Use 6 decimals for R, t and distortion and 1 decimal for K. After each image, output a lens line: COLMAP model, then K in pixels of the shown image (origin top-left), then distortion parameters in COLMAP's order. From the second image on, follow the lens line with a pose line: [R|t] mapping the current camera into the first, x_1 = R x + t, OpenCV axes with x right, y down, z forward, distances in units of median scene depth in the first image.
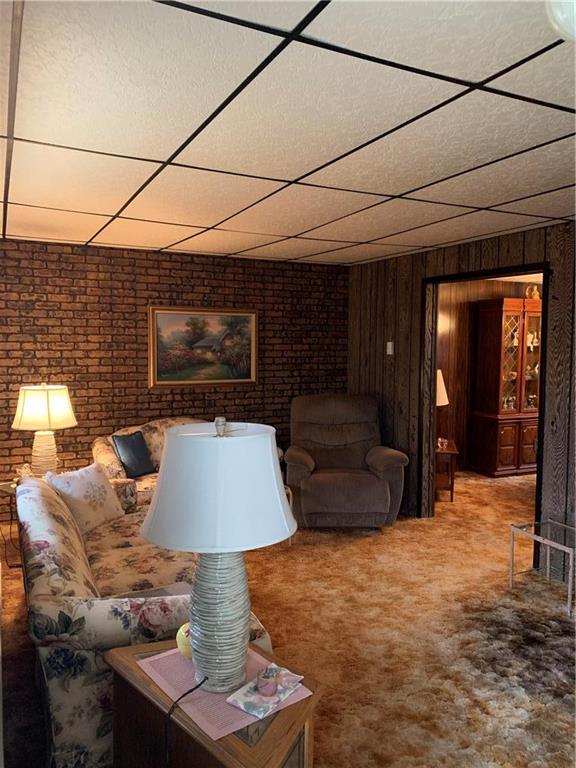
lens RADIAL K [[590.9, 0, 309.3], [0, 590.9, 381.8], [0, 0, 1]] dist [0.037343, -0.042563]
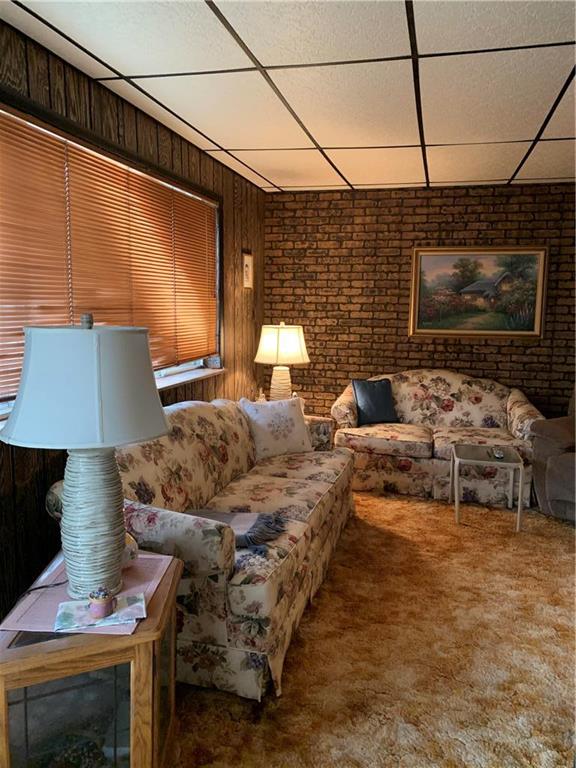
lens RADIAL K [[590.9, 0, 288.4], [0, 590.9, 384.8], [0, 0, 1]] dist [0.037343, -0.042563]
pose [[0.745603, 0.087850, -0.660574, 0.226921], [-0.052609, 0.995938, 0.073069, 0.030274], [0.664310, -0.019728, 0.747196, 0.167563]]
